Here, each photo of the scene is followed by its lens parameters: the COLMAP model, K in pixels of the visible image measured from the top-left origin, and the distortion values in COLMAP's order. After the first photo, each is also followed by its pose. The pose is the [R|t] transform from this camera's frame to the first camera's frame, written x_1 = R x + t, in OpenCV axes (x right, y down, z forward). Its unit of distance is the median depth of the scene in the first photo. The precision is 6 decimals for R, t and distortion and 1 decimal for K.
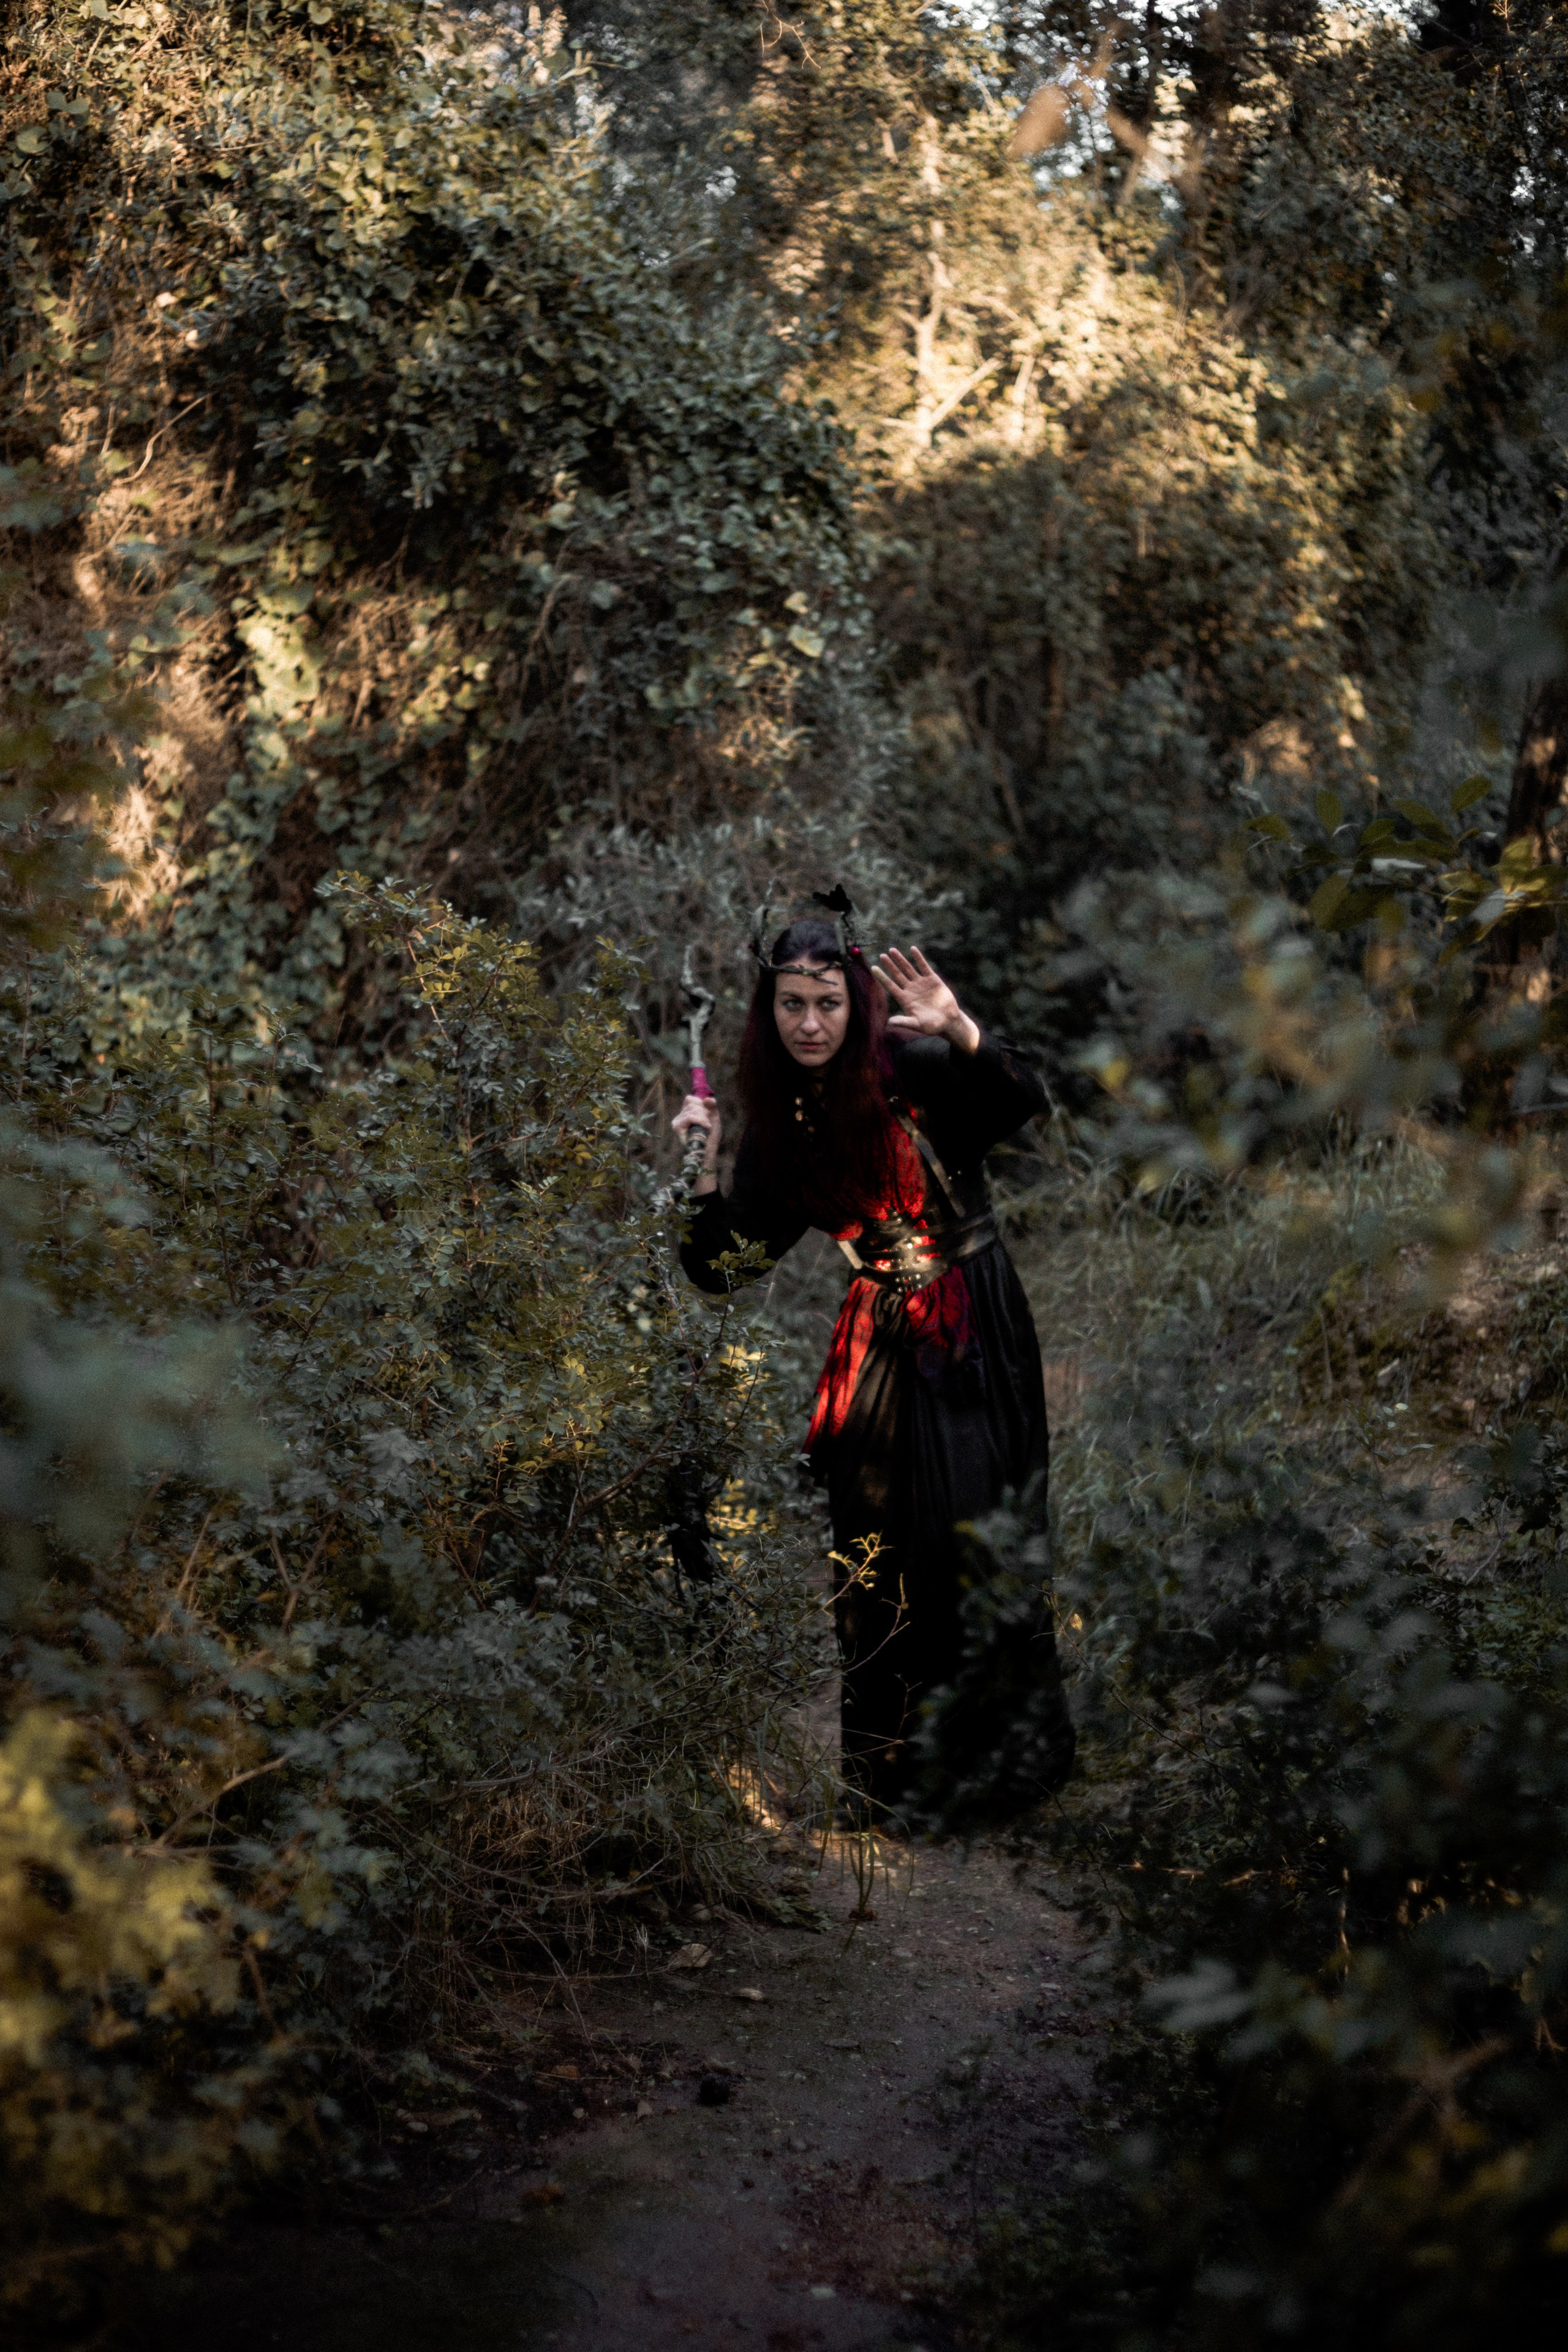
lens RADIAL K [[3783.8, 0, 784.5], [0, 3783.8, 1182.8], [0, 0, 1]] dist [-0.006646, 0.000000]
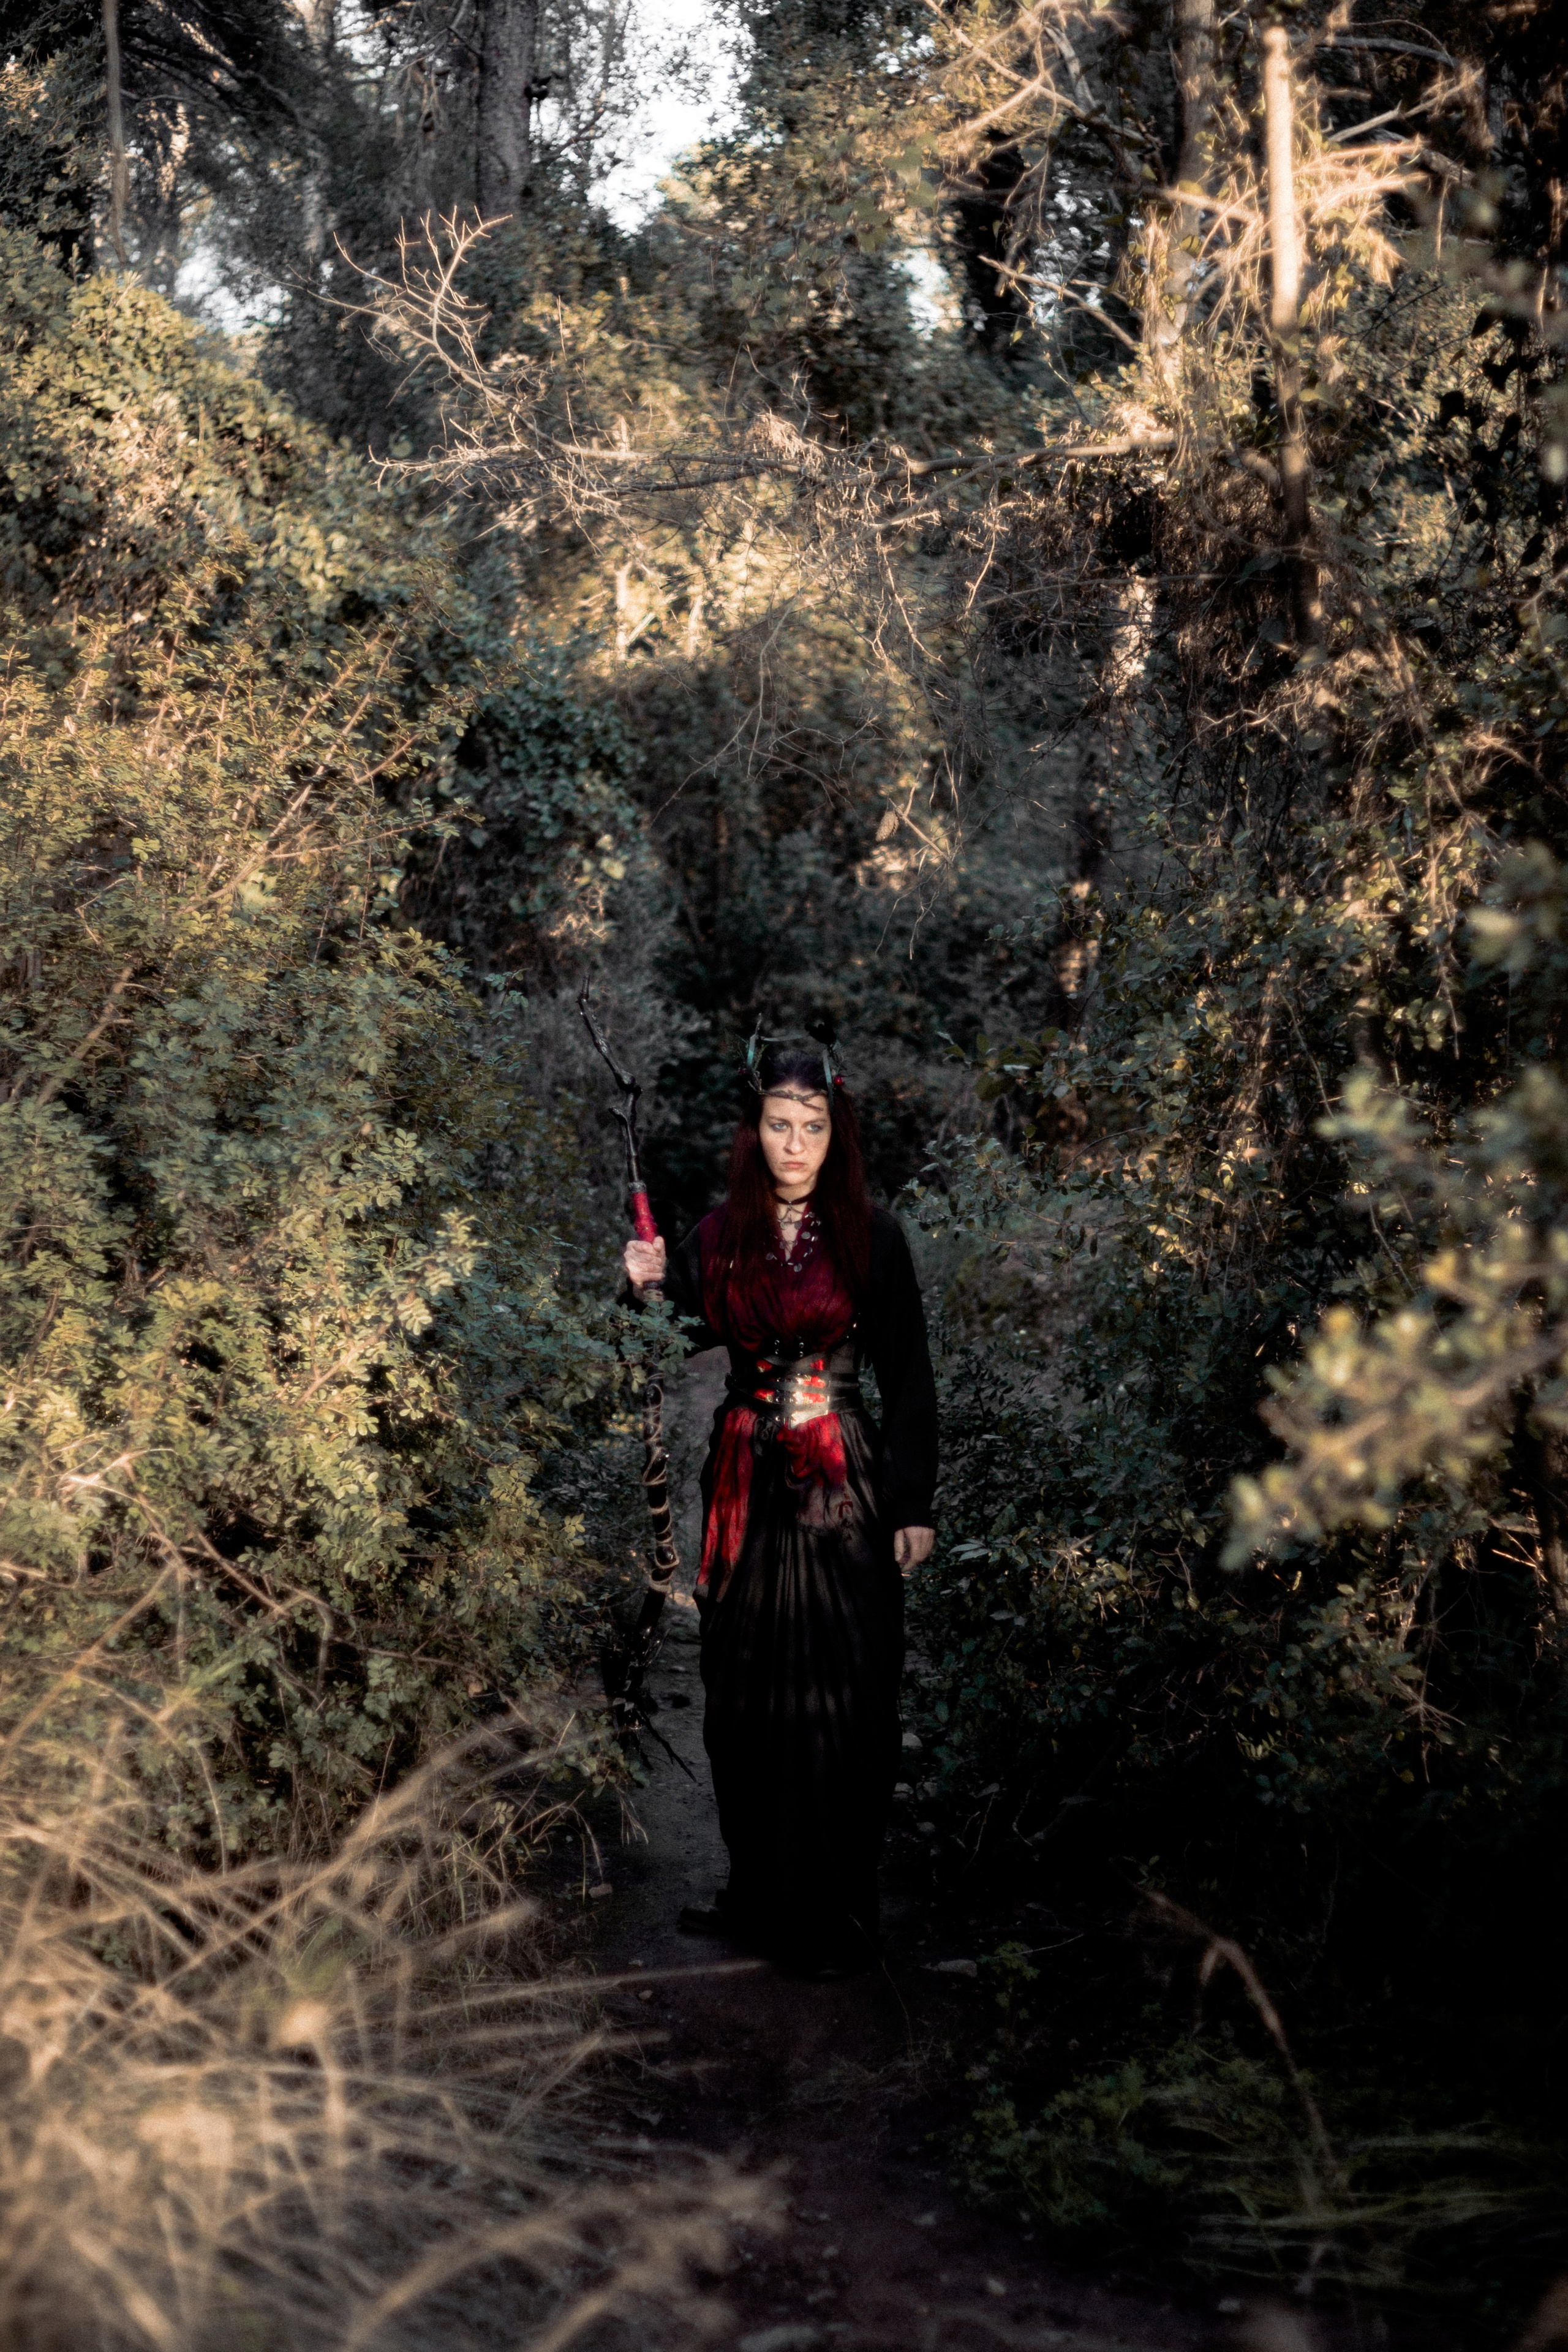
lens RADIAL K [[3783.8, 0, 783.3], [0, 3783.8, 1173.7], [0, 0, 1]] dist [-0.006646, 0.000000]
pose [[0.992743, -0.028705, 0.116780, -0.106865], [0.028948, 0.999581, -0.000383, -0.014416], [-0.116720, 0.003761, 0.993158, -0.537371]]
